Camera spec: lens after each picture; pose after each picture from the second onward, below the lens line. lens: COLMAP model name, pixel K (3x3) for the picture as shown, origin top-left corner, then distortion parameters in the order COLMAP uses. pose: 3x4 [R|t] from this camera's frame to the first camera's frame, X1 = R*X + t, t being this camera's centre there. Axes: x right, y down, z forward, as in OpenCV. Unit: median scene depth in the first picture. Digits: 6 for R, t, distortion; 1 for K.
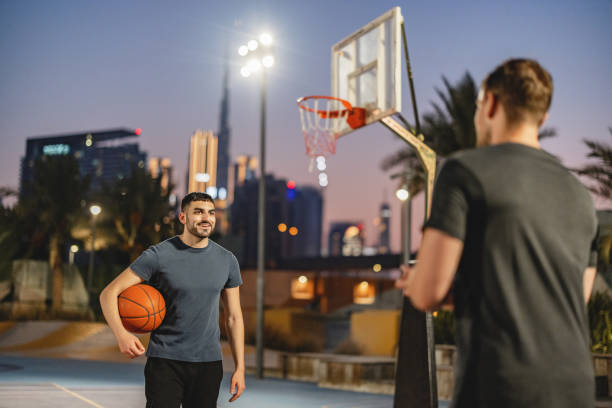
lens RADIAL K [[858.6, 0, 306.0], [0, 858.6, 204.0], [0, 0, 1]] dist [0.030449, 0.002040]
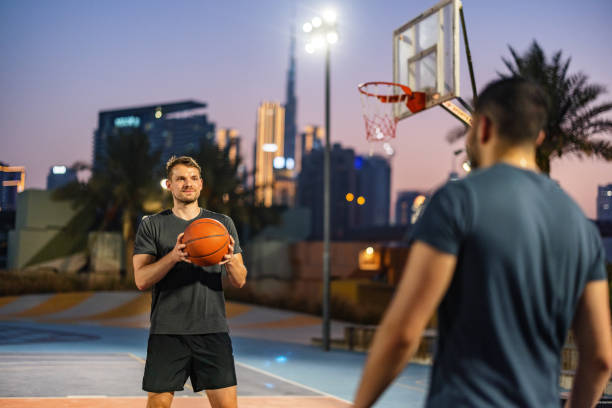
lens RADIAL K [[858.6, 0, 306.0], [0, 858.6, 204.0], [0, 0, 1]] dist [0.030449, 0.002040]
pose [[0.996892, -0.005408, -0.078596, 0.002451], [0.008226, 0.999333, 0.035566, -0.005231], [0.078351, -0.036102, 0.996272, -0.010251]]
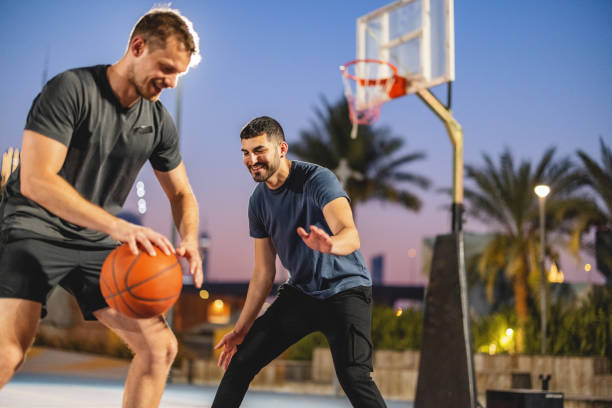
lens RADIAL K [[858.6, 0, 306.0], [0, 858.6, 204.0], [0, 0, 1]] dist [0.030449, 0.002040]
pose [[0.976361, 0.043223, 0.211779, -0.078955], [-0.035656, 0.998586, -0.039421, 0.024874], [-0.213184, 0.030938, 0.976522, 0.016492]]
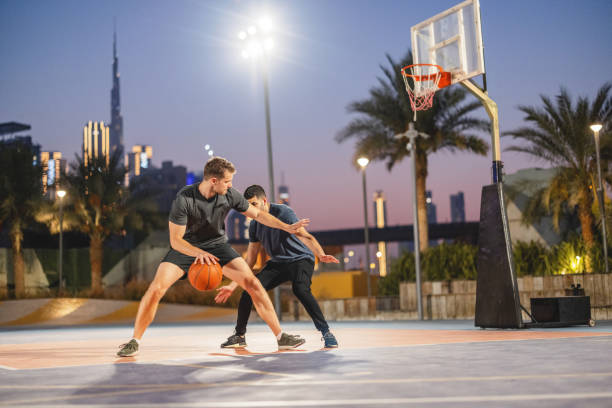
lens RADIAL K [[858.6, 0, 306.0], [0, 858.6, 204.0], [0, 0, 1]] dist [0.030449, 0.002040]
pose [[0.990941, -0.052731, 0.123515, -0.104635], [0.050579, 0.998510, 0.020490, 0.017502], [-0.124412, -0.014057, 0.992131, -0.098003]]
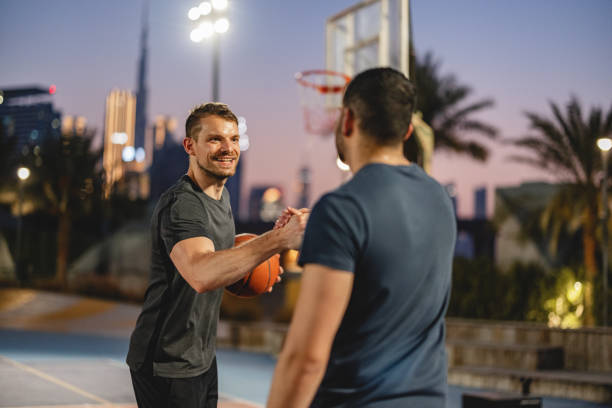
lens RADIAL K [[858.6, 0, 306.0], [0, 858.6, 204.0], [0, 0, 1]] dist [0.030449, 0.002040]
pose [[0.995359, 0.009514, 0.095758, -0.028438], [-0.013634, 0.999005, 0.042459, -0.005275], [-0.095259, -0.043568, 0.994499, 0.010721]]
